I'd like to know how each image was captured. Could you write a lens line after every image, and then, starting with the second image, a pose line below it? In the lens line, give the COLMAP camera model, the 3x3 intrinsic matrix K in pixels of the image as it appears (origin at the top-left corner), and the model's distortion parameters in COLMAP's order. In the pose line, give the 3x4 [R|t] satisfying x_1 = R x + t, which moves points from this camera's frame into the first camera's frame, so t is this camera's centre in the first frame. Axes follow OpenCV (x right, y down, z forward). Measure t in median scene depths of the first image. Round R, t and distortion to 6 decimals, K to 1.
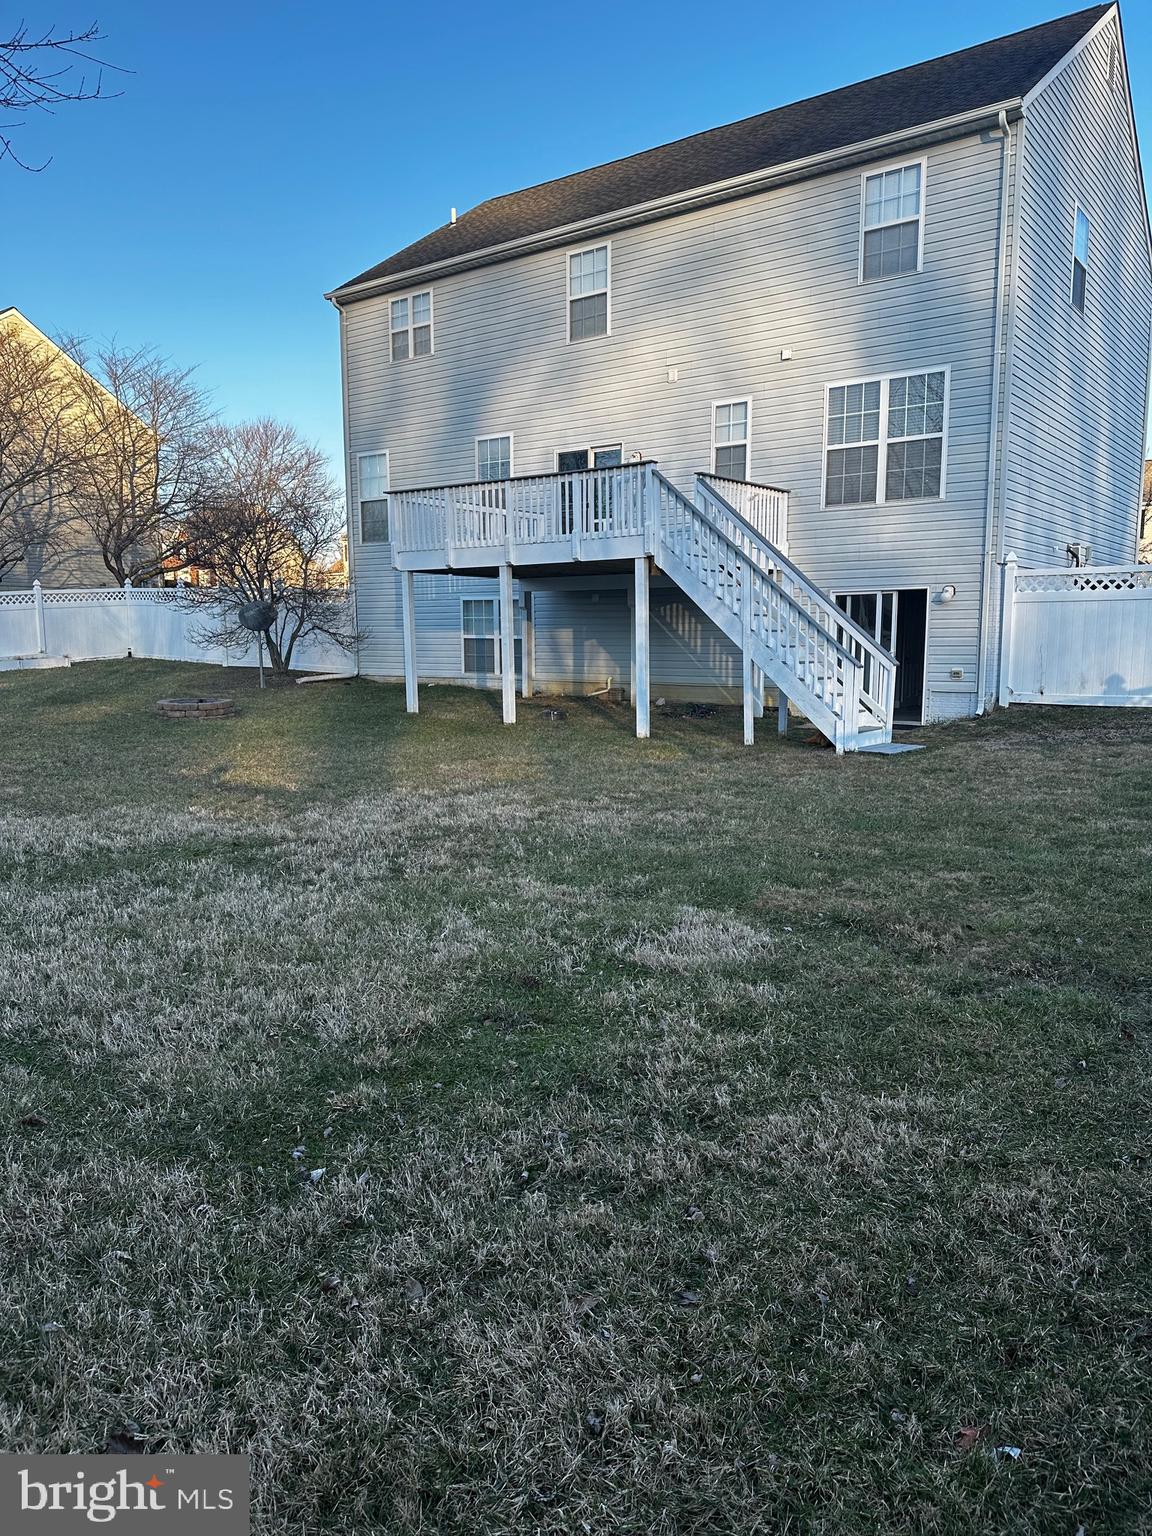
lens RADIAL K [[1073.2, 0, 576.0], [0, 1073.2, 768.0], [0, 0, 1]] dist [0.069602, -0.086394]
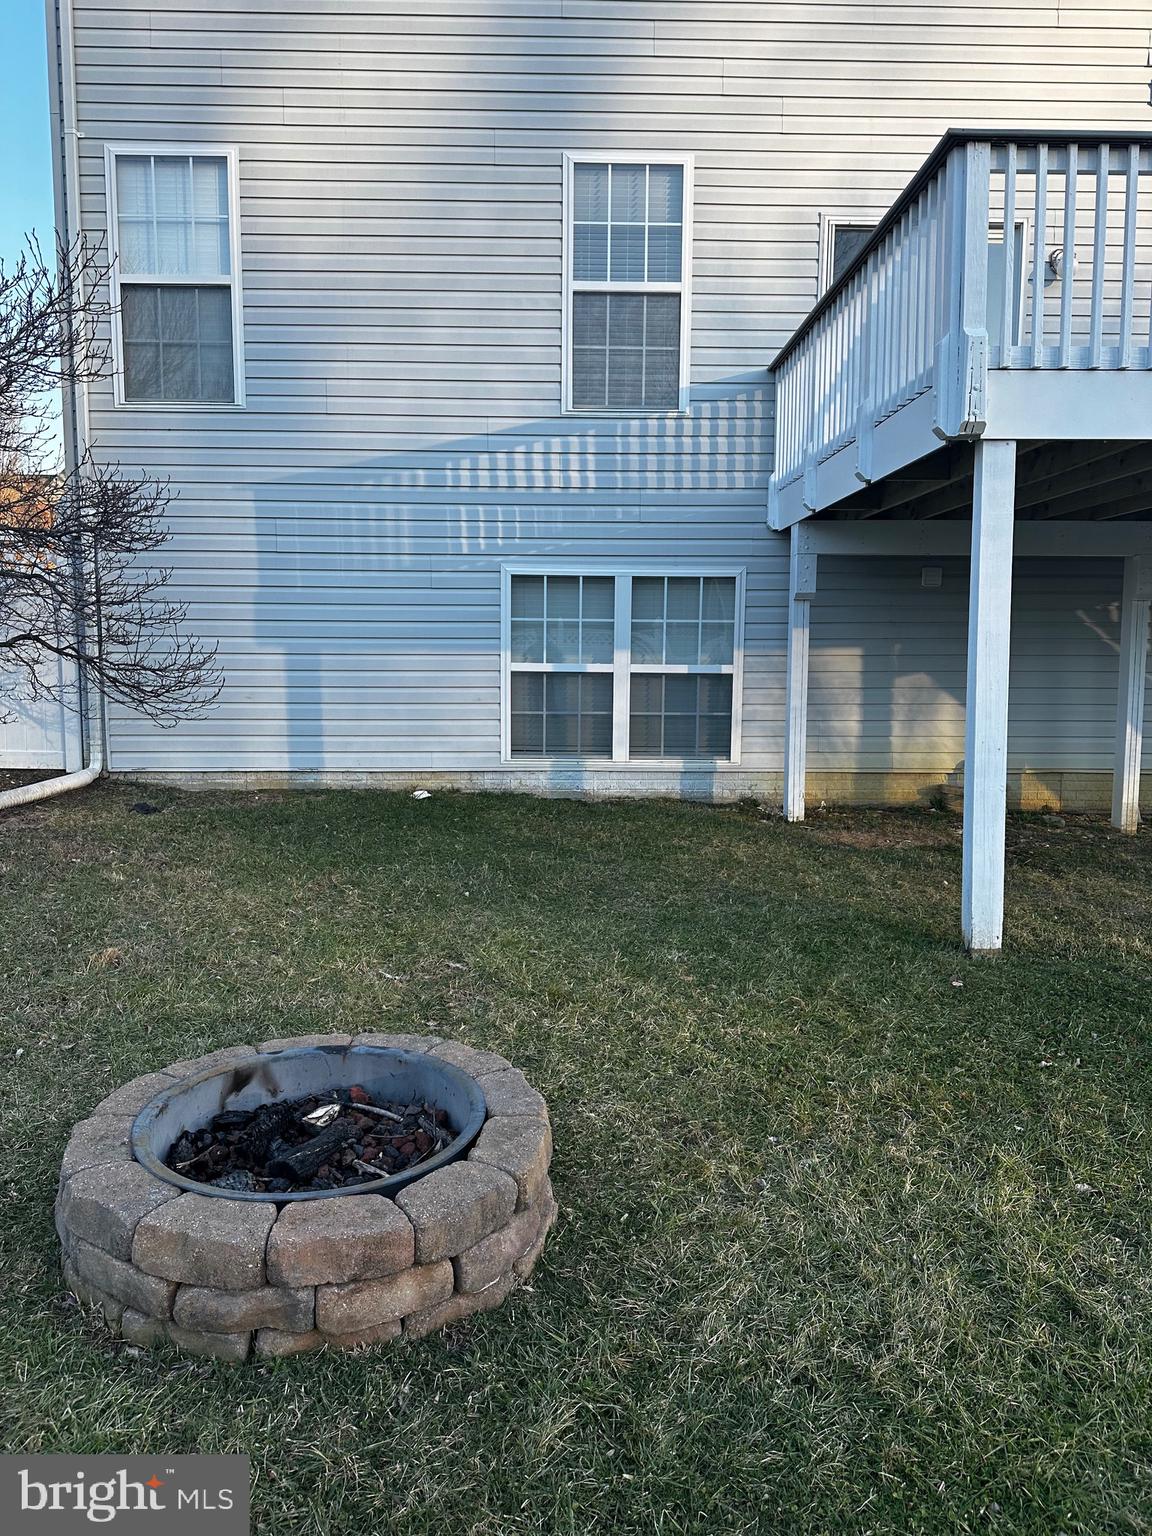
lens RADIAL K [[1073.2, 0, 576.0], [0, 1073.2, 768.0], [0, 0, 1]] dist [0.069602, -0.086394]
pose [[0.782551, -0.053499, 0.620284, -0.332849], [0.072792, 0.997330, -0.005817, -0.081701], [-0.618316, 0.049704, 0.784356, 0.681737]]
